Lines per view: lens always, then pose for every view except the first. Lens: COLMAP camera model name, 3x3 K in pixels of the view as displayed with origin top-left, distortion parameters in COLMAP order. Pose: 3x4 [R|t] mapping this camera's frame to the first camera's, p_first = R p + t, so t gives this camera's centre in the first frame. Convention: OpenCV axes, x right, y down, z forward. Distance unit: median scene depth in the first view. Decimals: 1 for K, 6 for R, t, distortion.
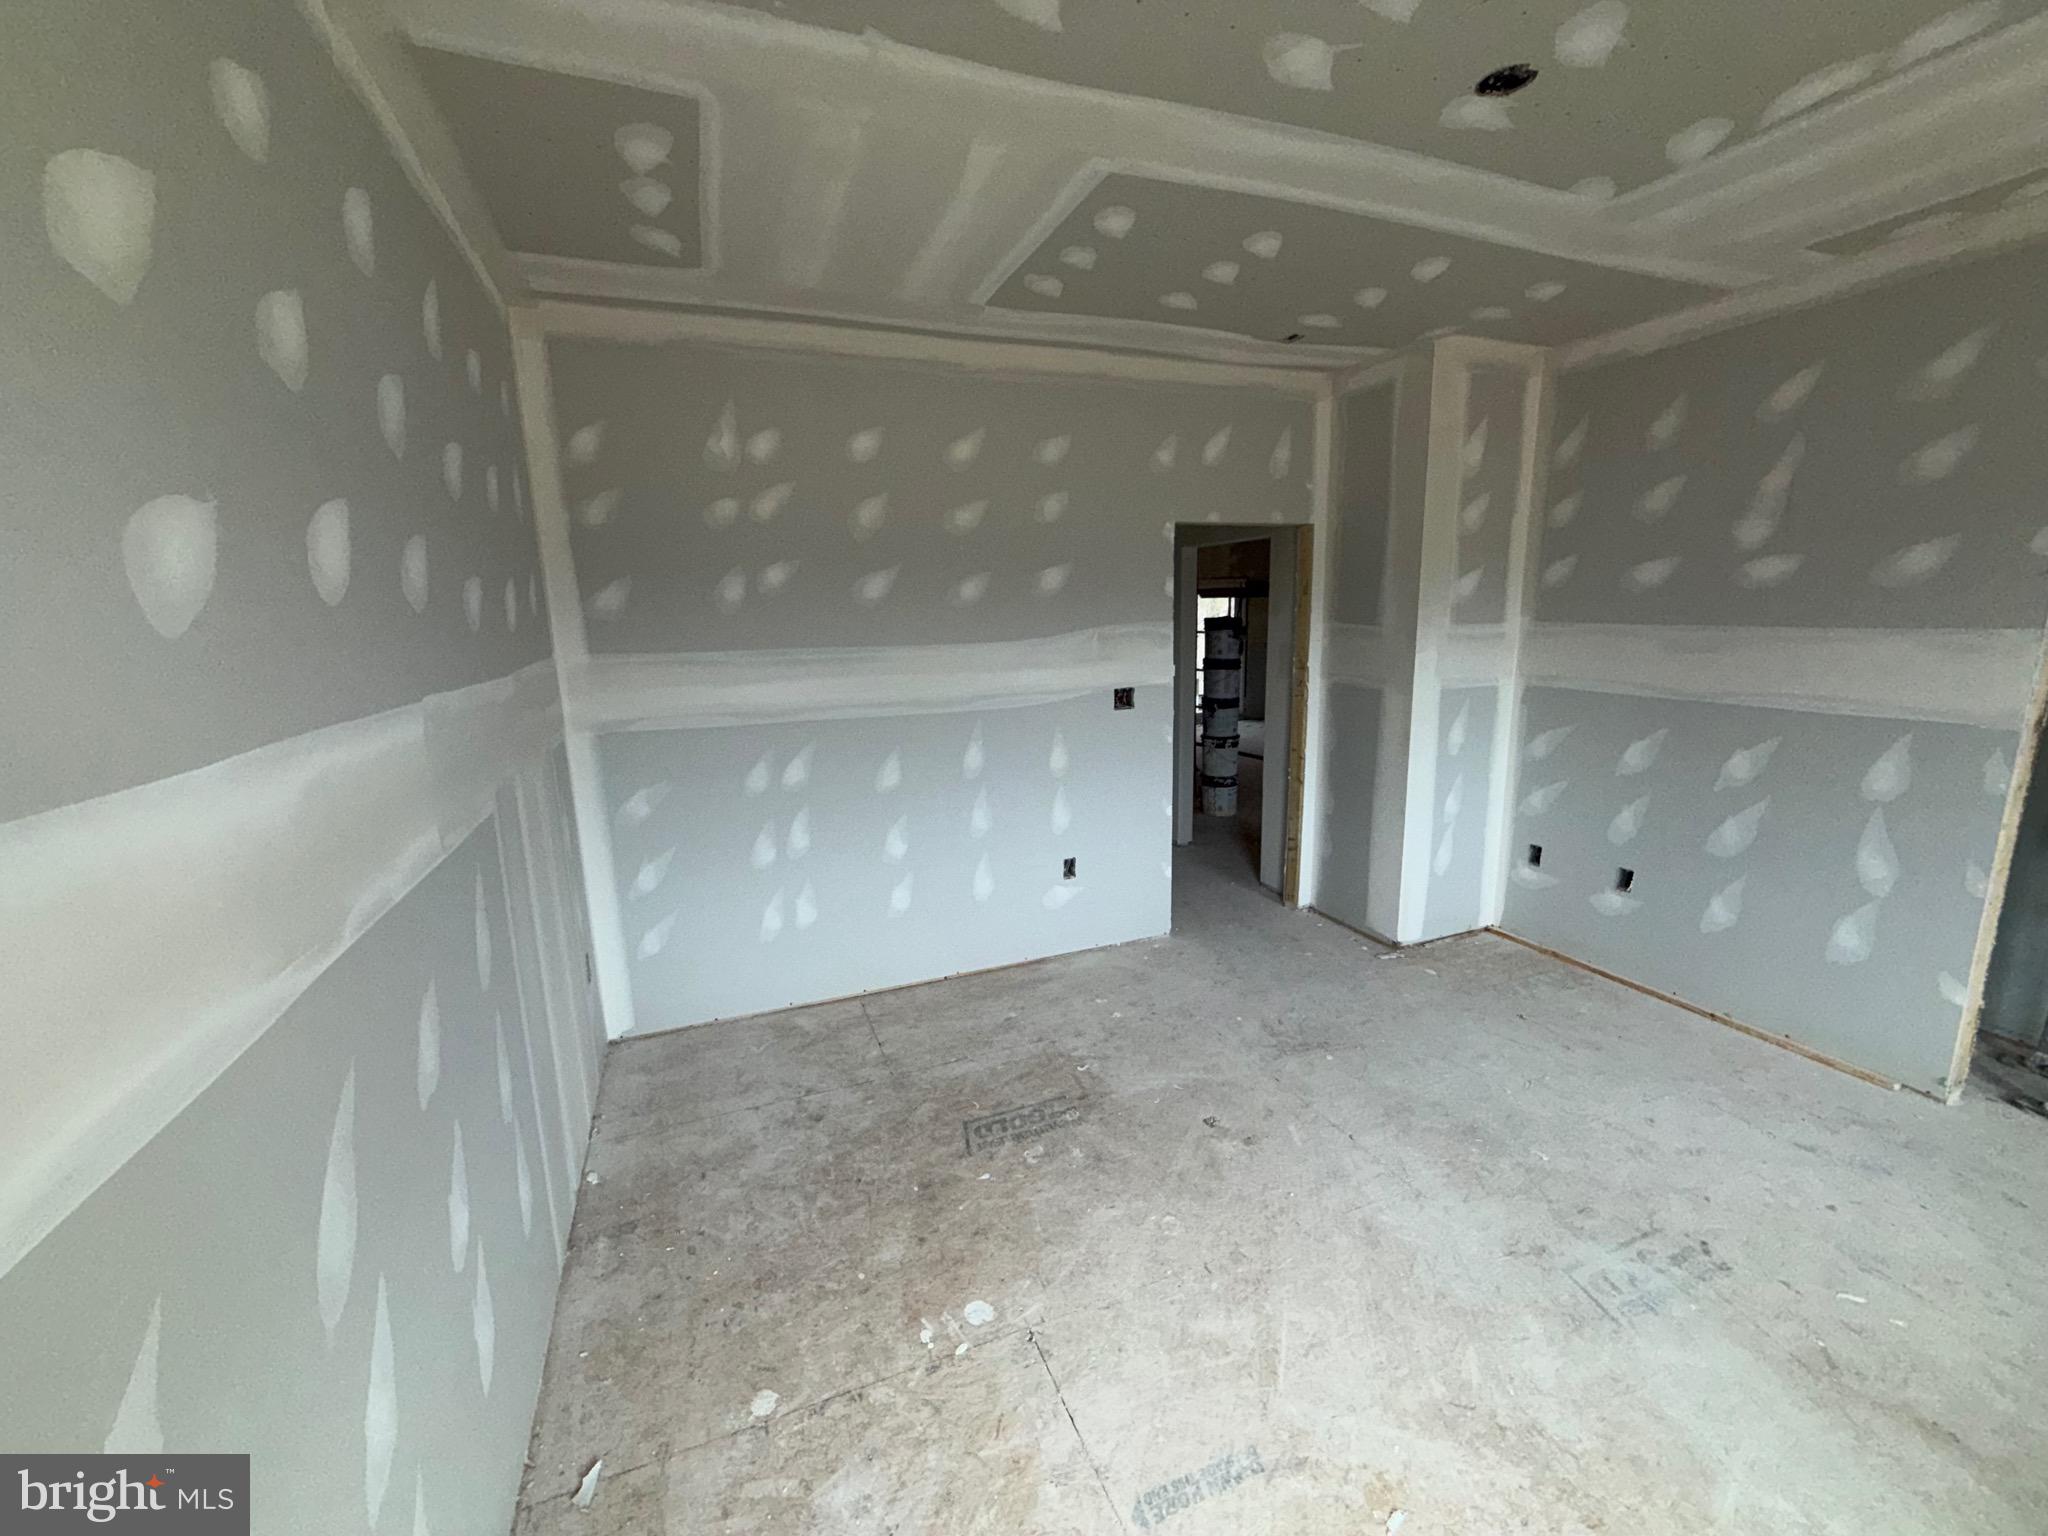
lens RADIAL K [[818.8, 0, 1010.5], [0, 818.8, 755.6], [0, 0, 1]] dist [-0.009256, -0.000181]
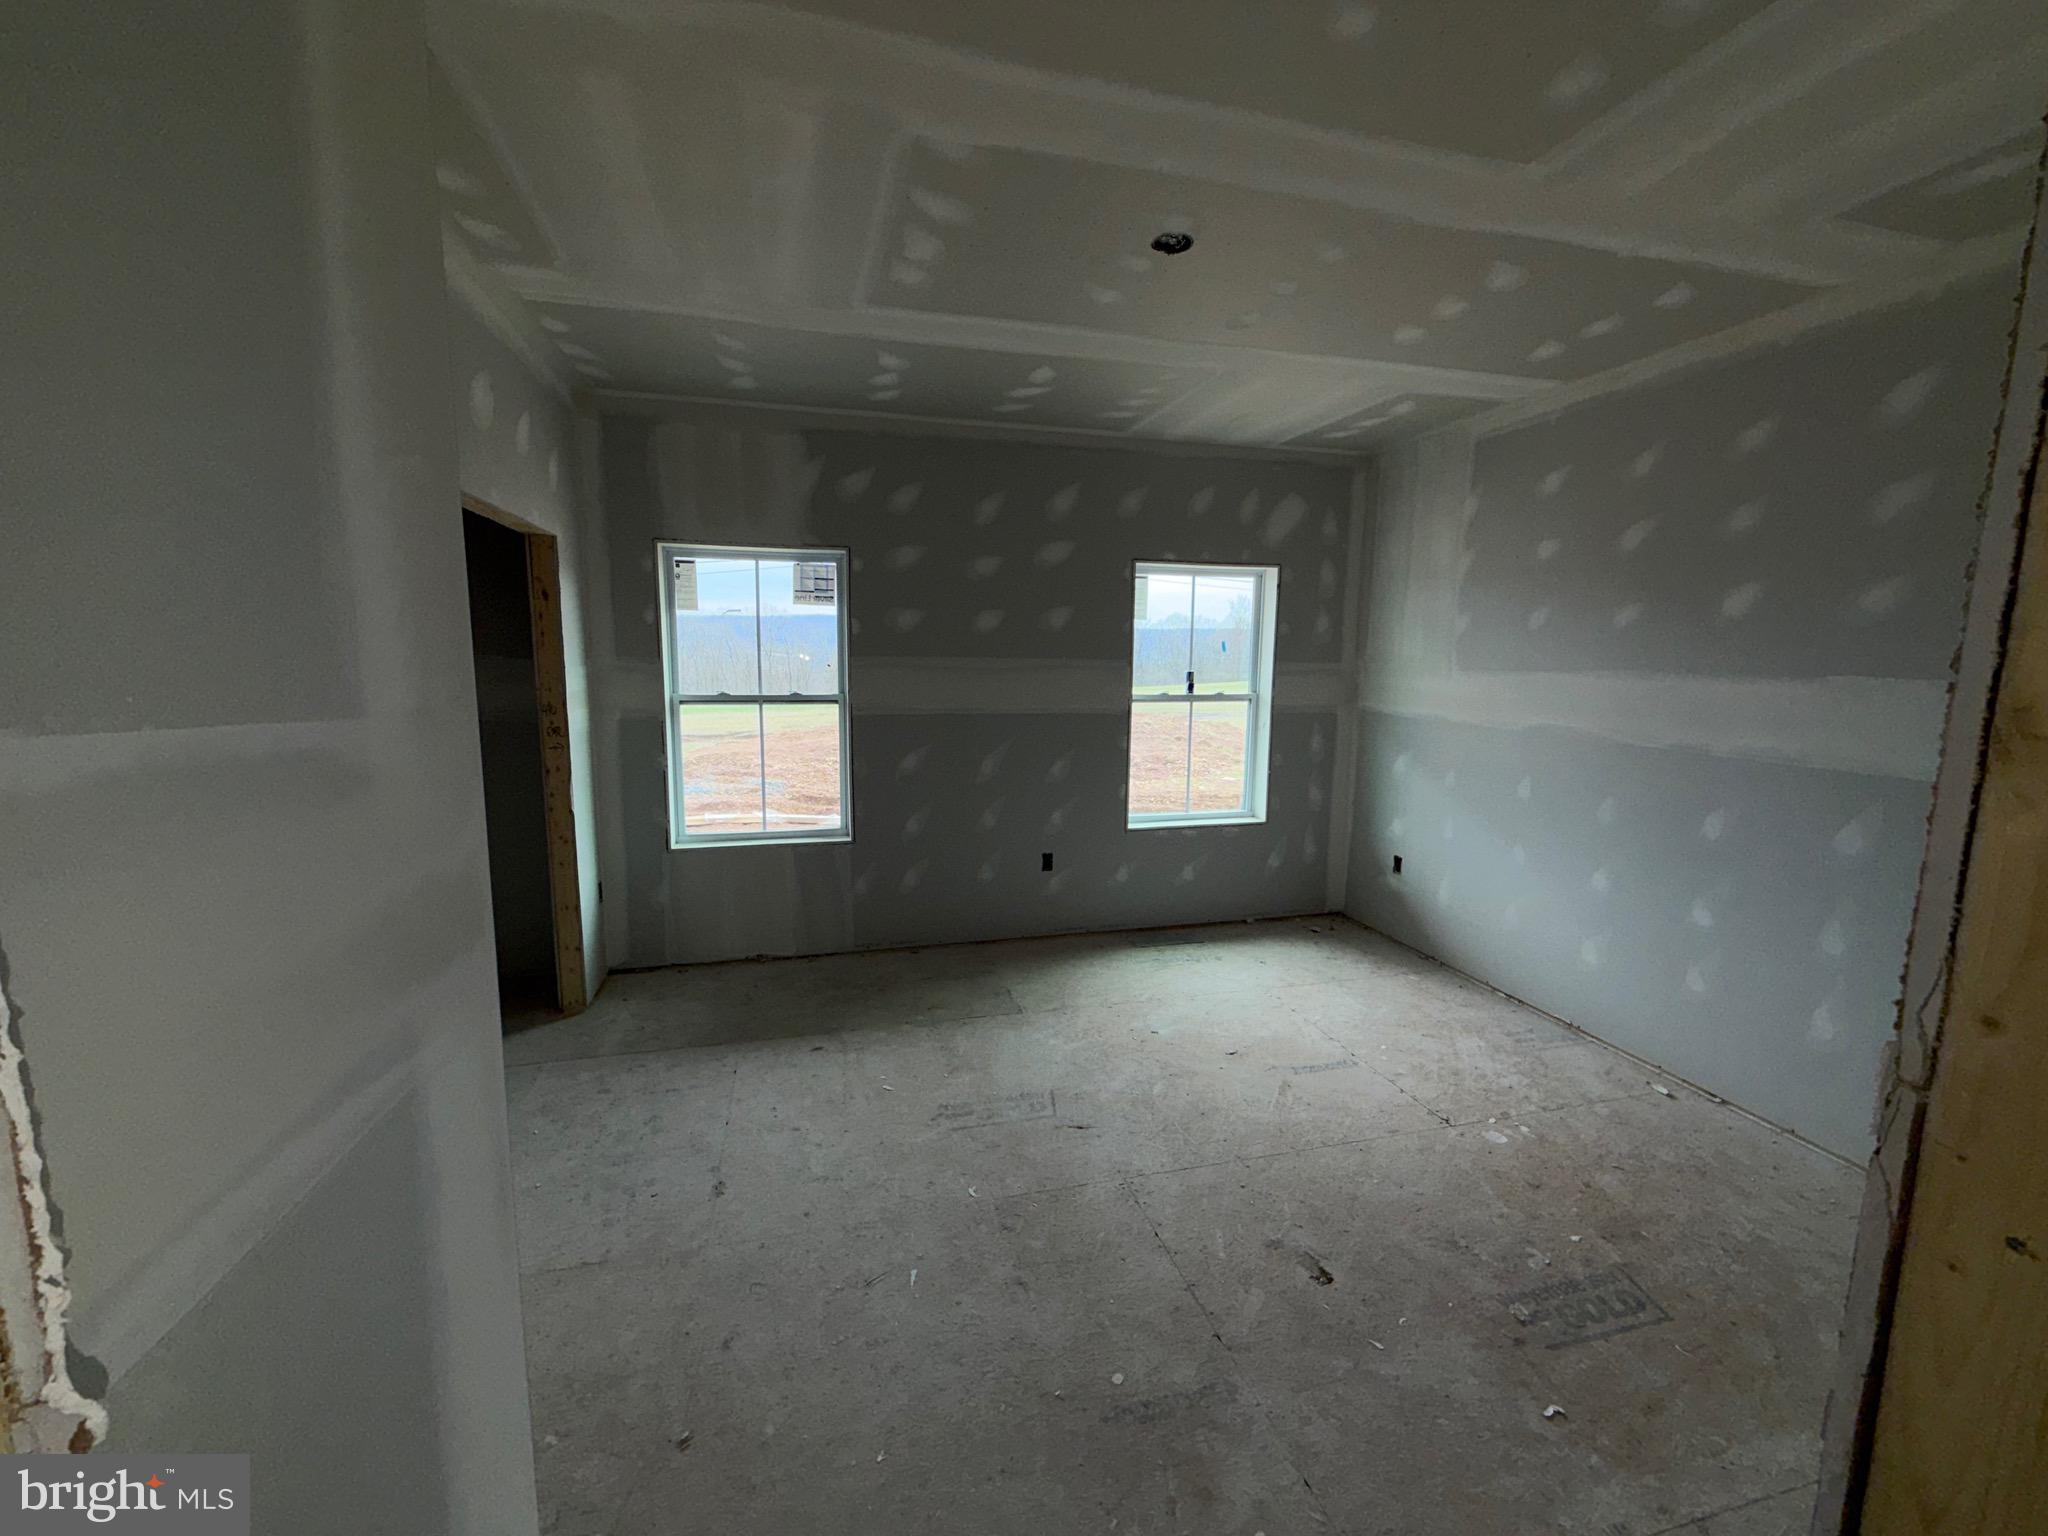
lens RADIAL K [[815.1, 0, 1017.3], [0, 815.1, 765.4], [0, 0, 1]] dist [-0.002567, -0.000175]
pose [[-0.993337, 0.001152, 0.115240, 0.586488], [0.037364, 0.949155, 0.312582, -0.364058], [-0.109021, 0.314806, -0.942874, 2.116987]]
